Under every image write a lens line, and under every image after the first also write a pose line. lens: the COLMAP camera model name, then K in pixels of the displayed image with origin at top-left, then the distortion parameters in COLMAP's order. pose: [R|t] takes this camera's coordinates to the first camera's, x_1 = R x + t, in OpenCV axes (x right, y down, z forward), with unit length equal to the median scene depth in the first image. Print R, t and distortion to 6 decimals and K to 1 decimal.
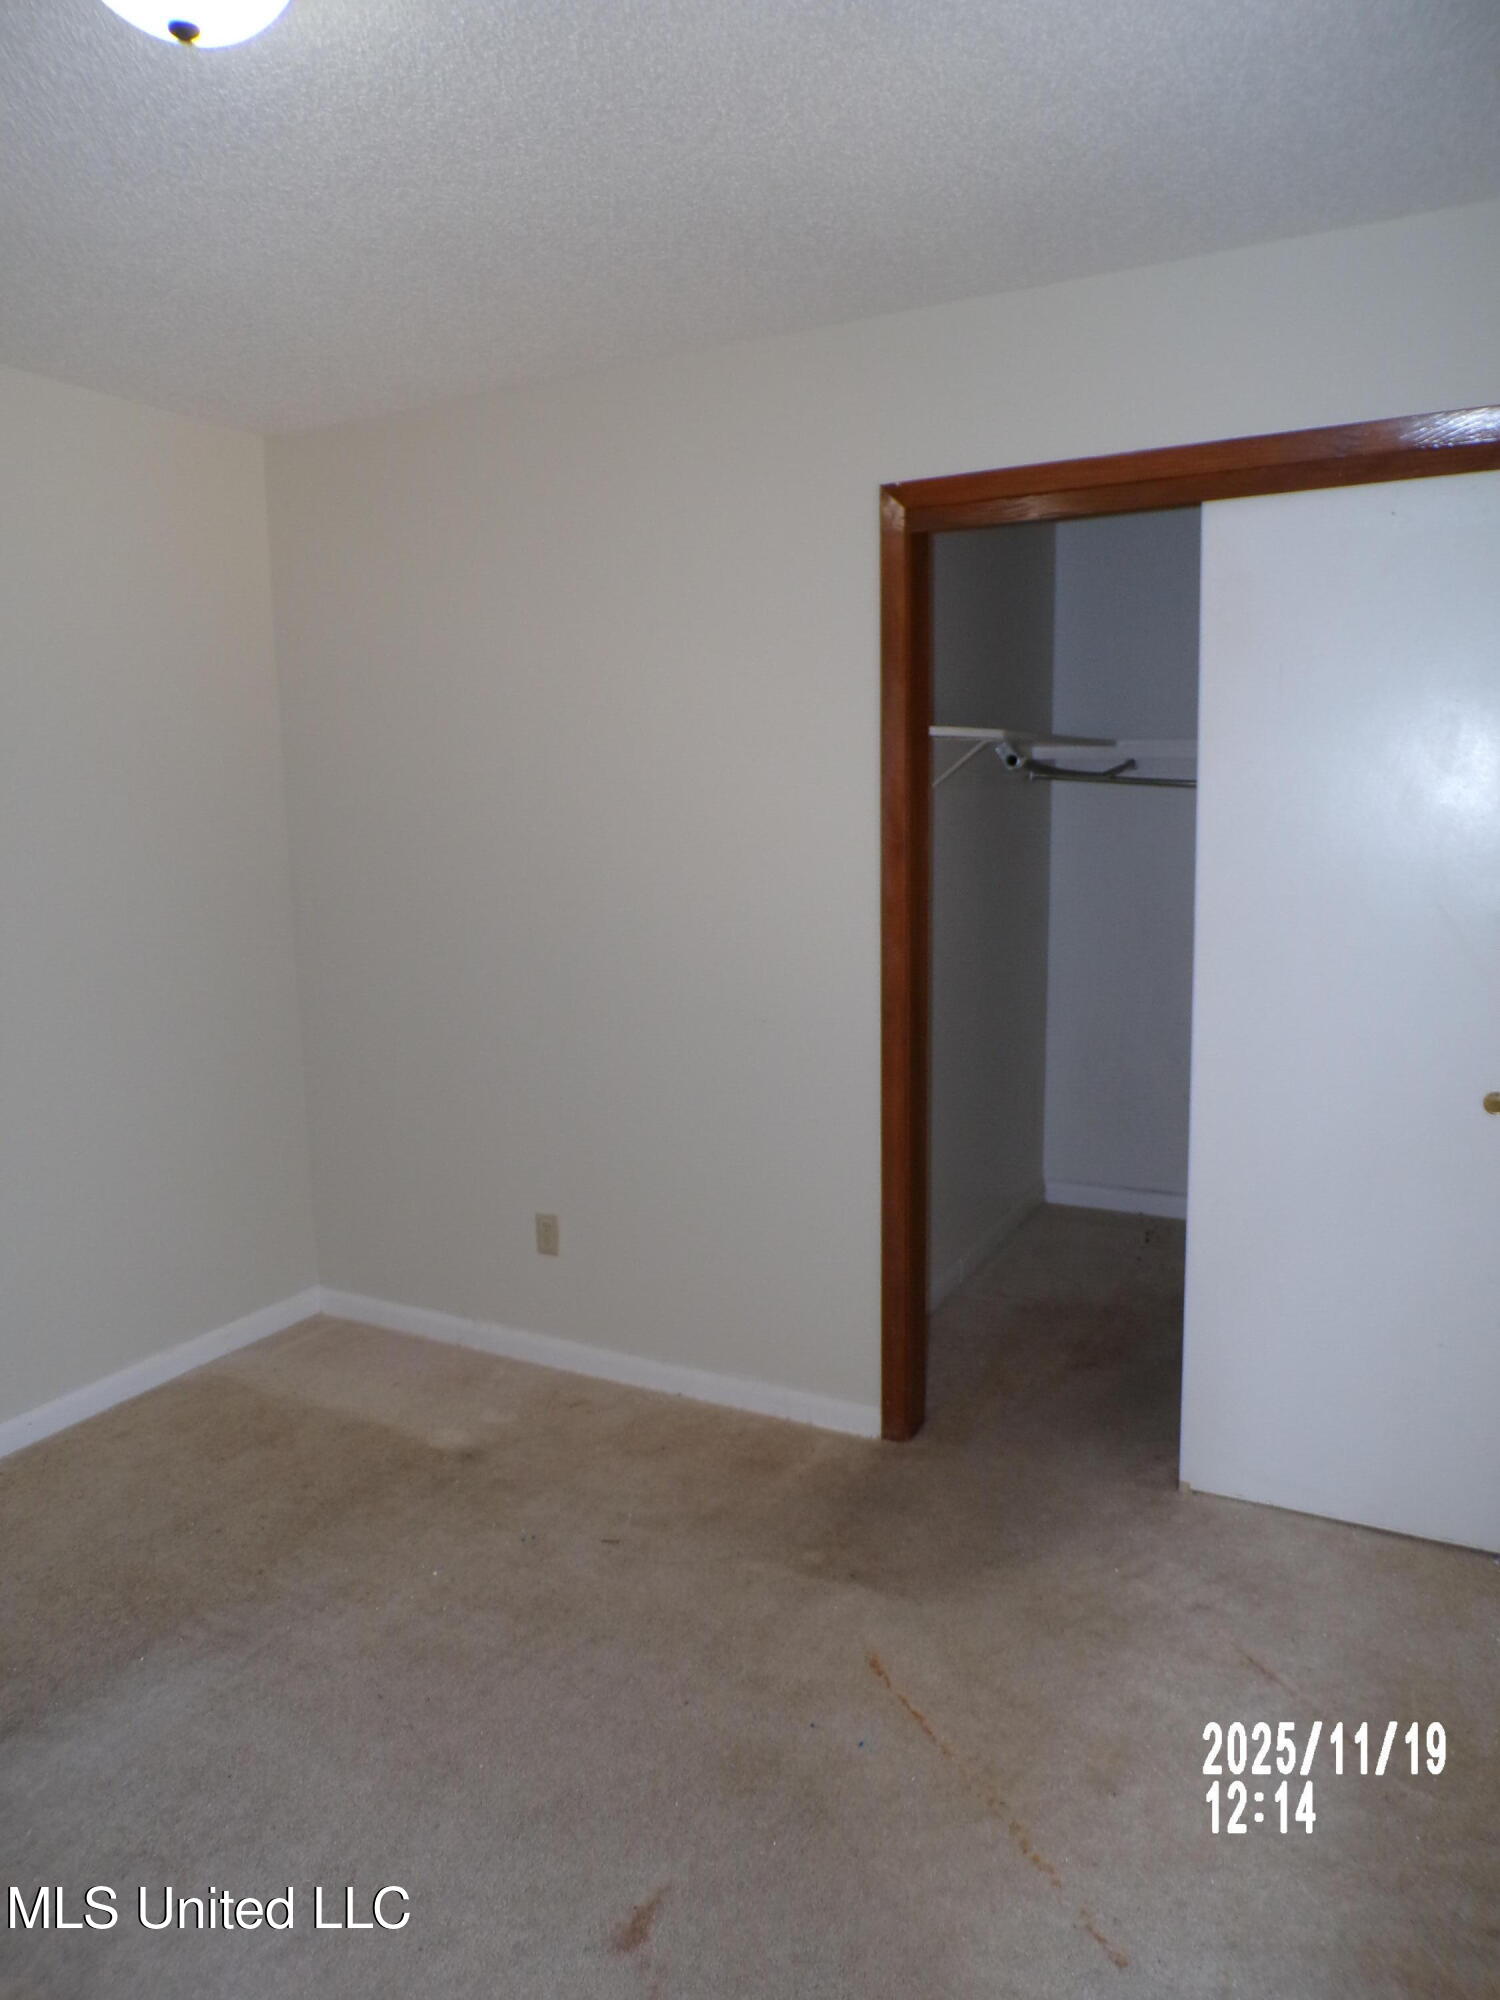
lens RADIAL K [[1351.9, 0, 750.0], [0, 1351.9, 1000.0], [0, 0, 1]] dist [-0.050572, 0.032109]
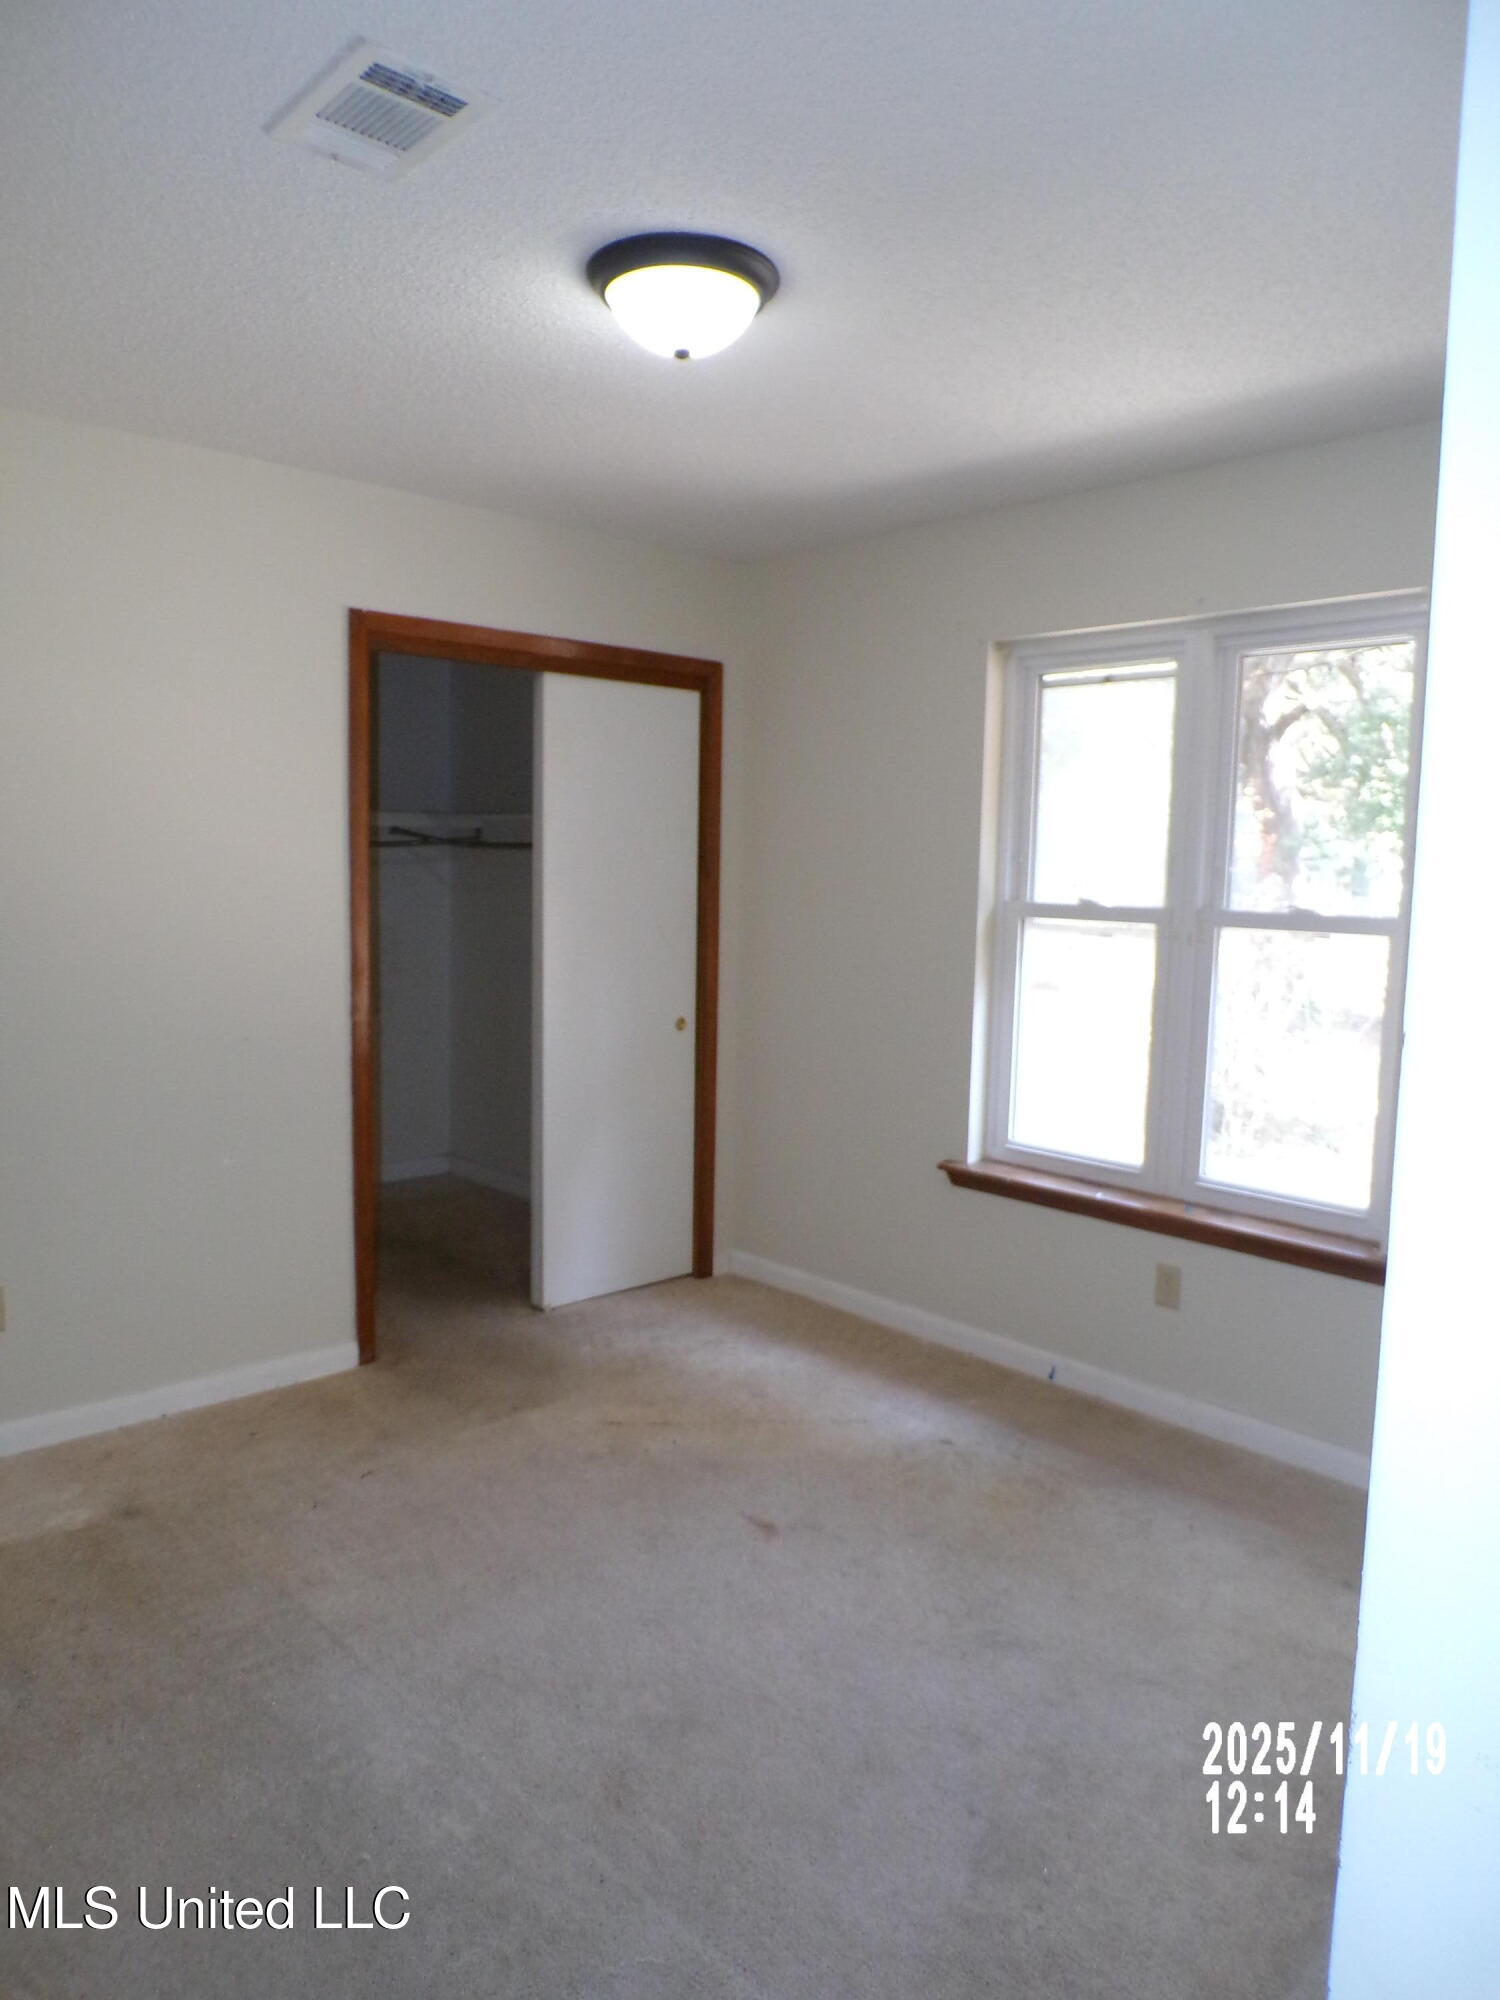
lens RADIAL K [[1351.9, 0, 750.0], [0, 1351.9, 1000.0], [0, 0, 1]] dist [-0.050572, 0.032109]
pose [[0.335560, -0.072450, 0.939229, -1.032882], [0.117021, 0.992521, 0.034752, -0.009461], [-0.934722, 0.098248, 0.341528, 0.237473]]
